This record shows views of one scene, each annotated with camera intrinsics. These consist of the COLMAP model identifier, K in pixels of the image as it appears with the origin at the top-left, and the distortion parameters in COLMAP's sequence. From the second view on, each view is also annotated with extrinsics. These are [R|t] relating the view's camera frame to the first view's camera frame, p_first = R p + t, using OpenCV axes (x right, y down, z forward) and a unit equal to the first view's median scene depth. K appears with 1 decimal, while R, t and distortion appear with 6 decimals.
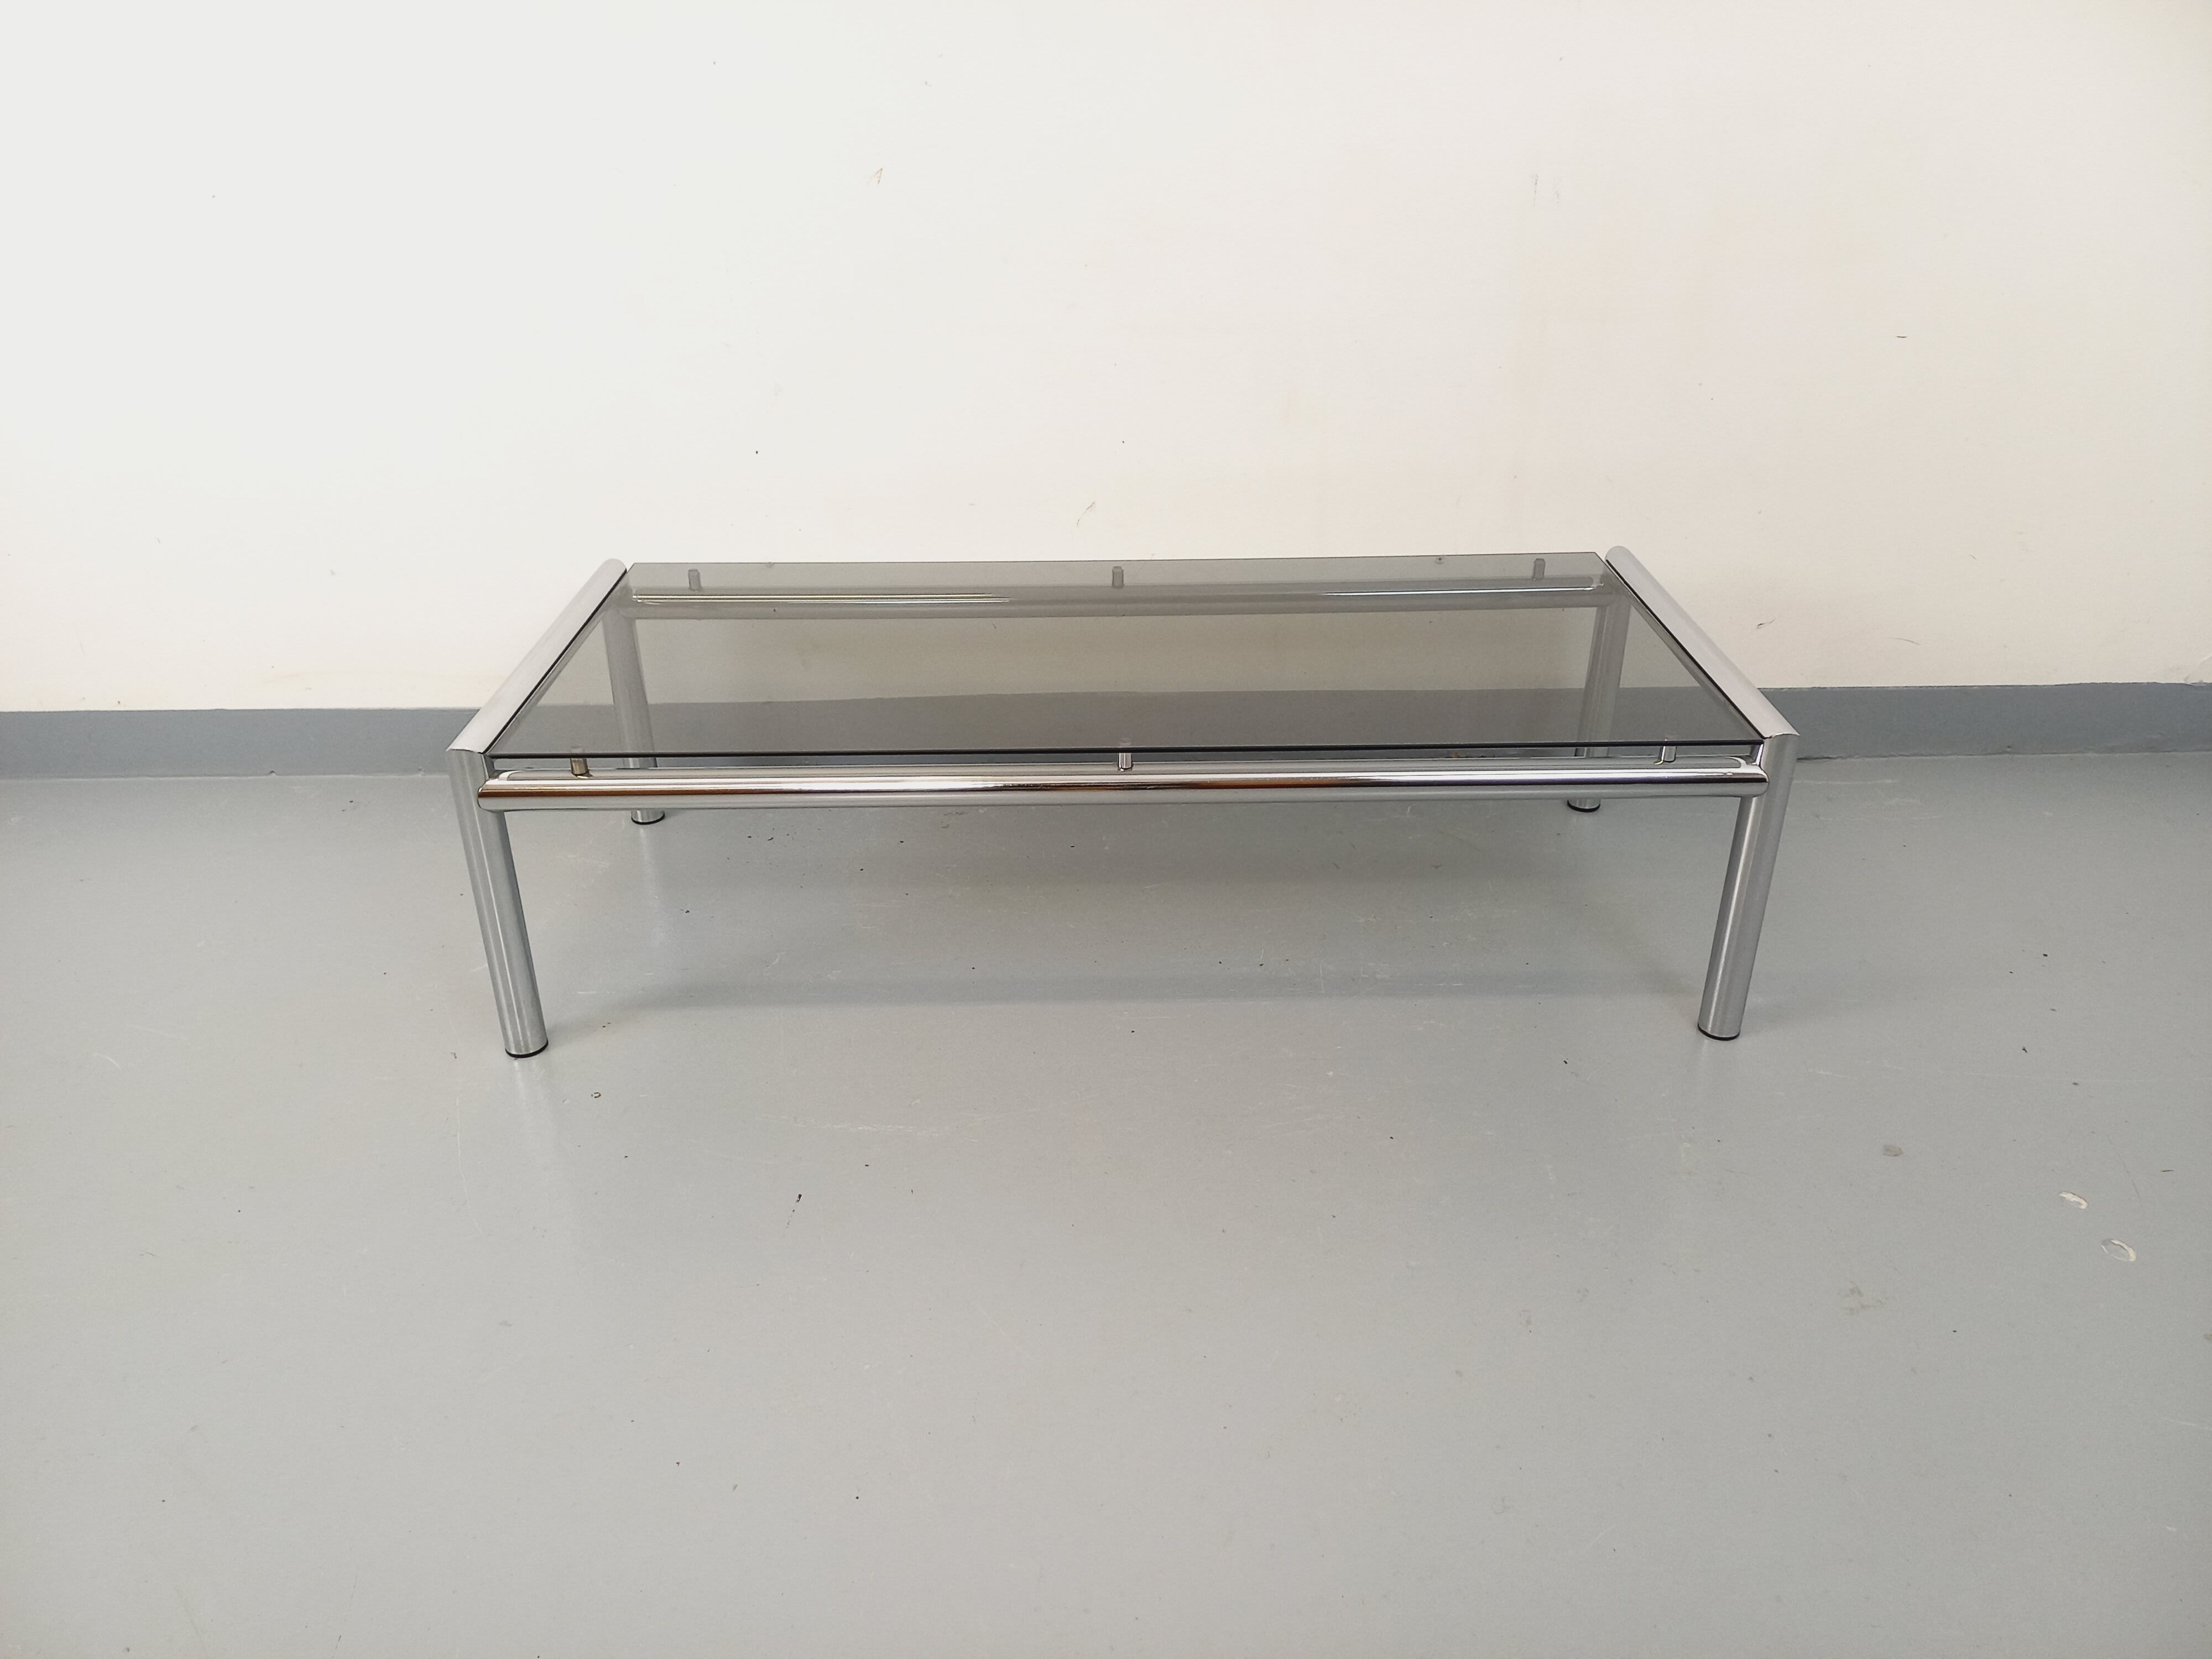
lens RADIAL K [[1633.5, 0, 1104.6], [0, 1633.5, 832.0], [0, 0, 1]] dist [0.038595, -0.033886]
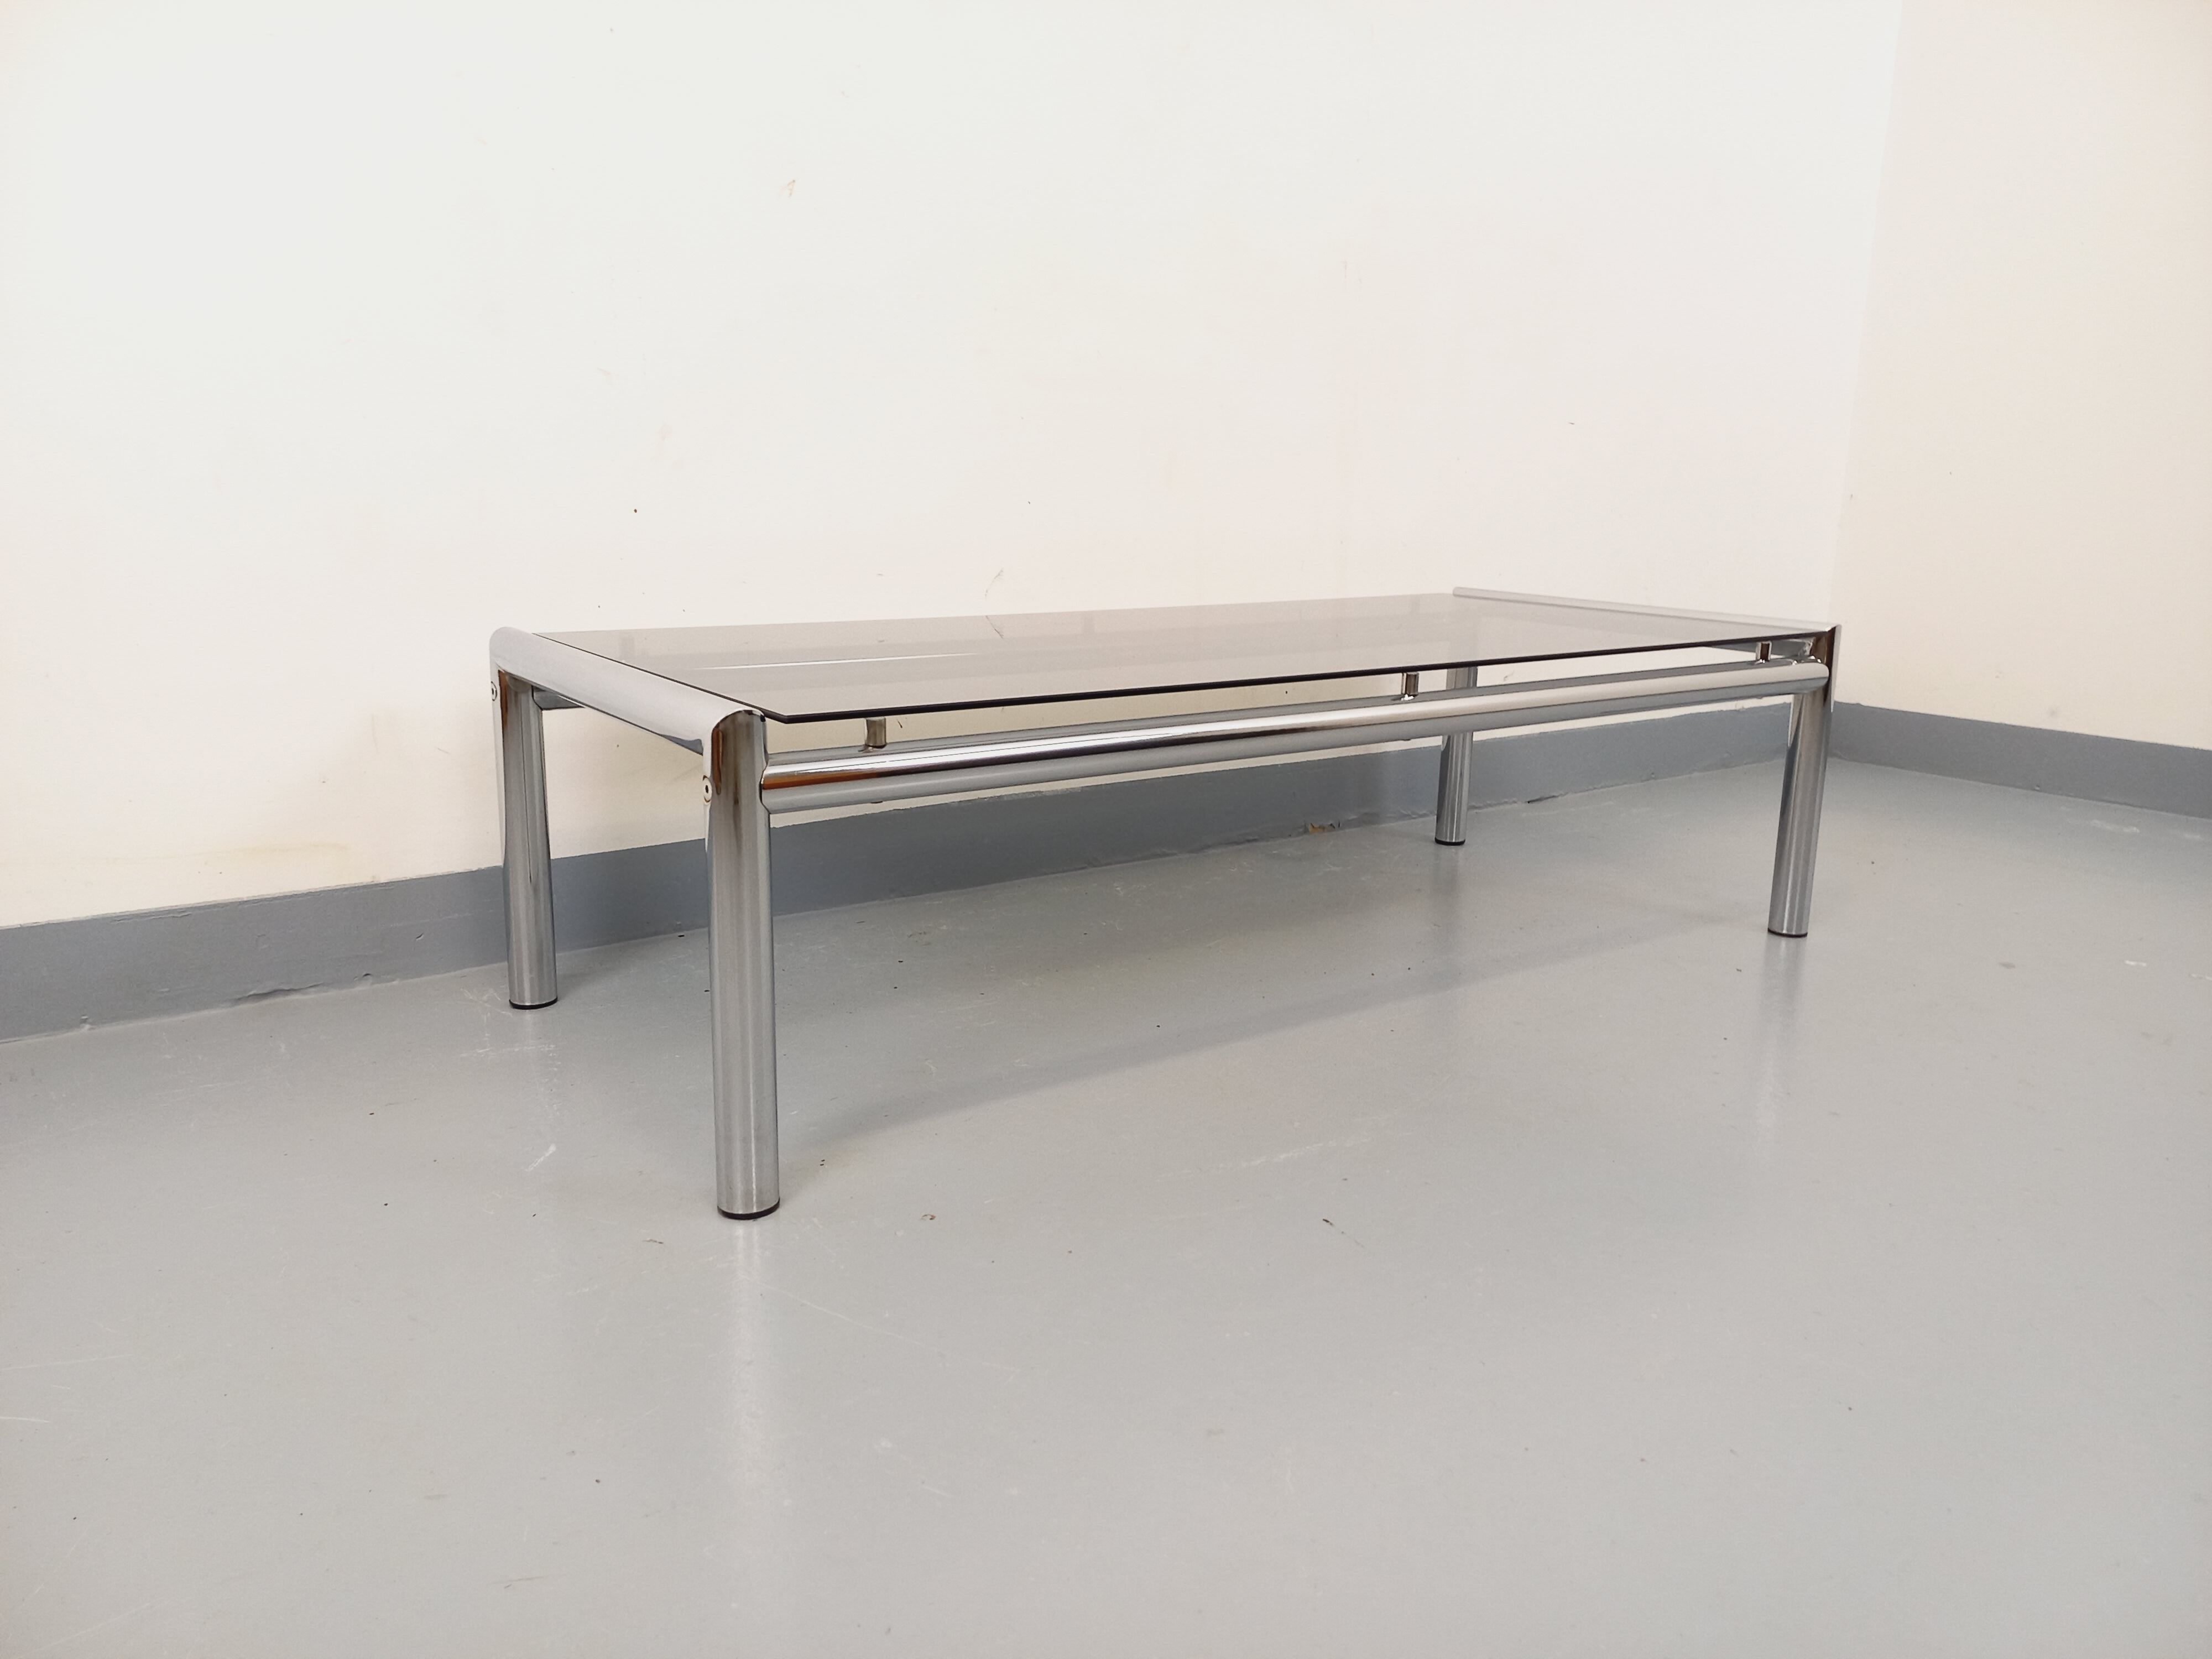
lens RADIAL K [[1633.5, 0, 1155.1], [0, 1633.5, 830.6], [0, 0, 1]] dist [0.038595, -0.033886]
pose [[0.811554, -0.107661, 0.574273, -0.546995], [0.250843, 0.951888, -0.176032, 0.134635], [-0.527692, 0.286912, 0.799514, 0.314752]]
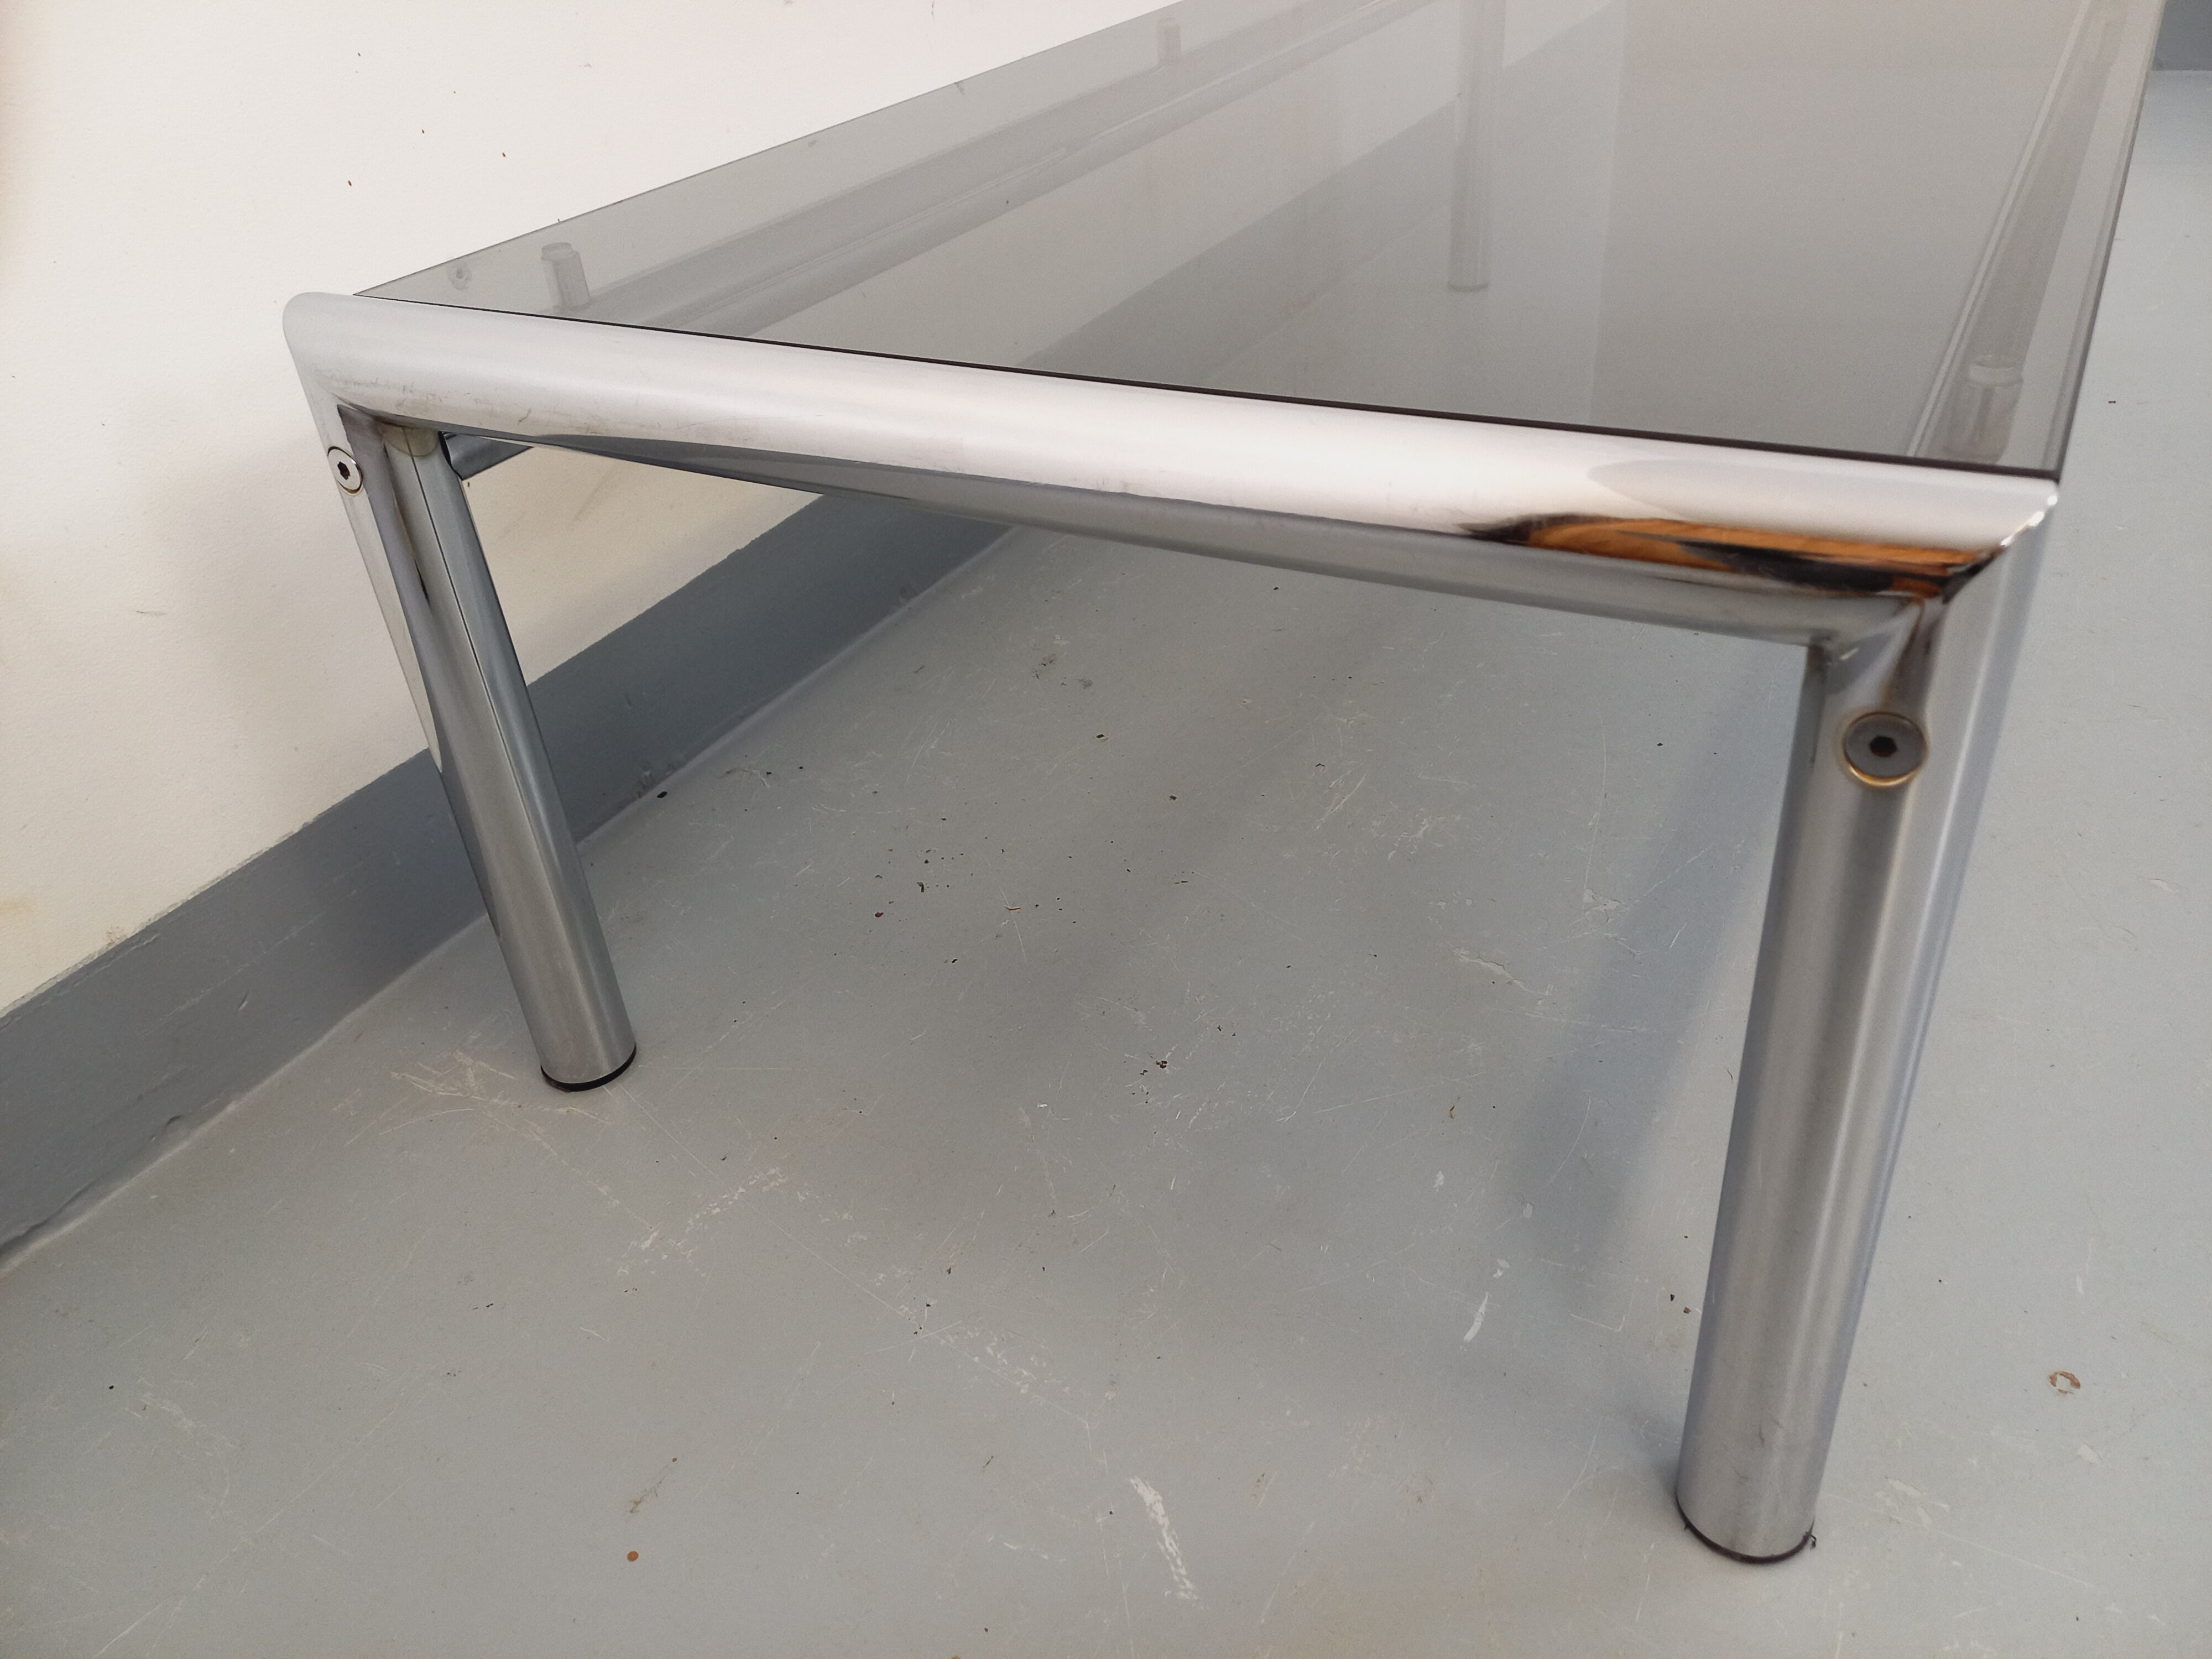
lens RADIAL K [[1633.5, 0, 1142.7], [0, 1633.5, 811.0], [0, 0, 1]] dist [0.038595, -0.033886]
pose [[0.483877, -0.504656, 0.714972, -0.528521], [0.470393, 0.838911, 0.273785, -0.111524], [-0.737965, 0.203840, 0.643317, 0.801535]]
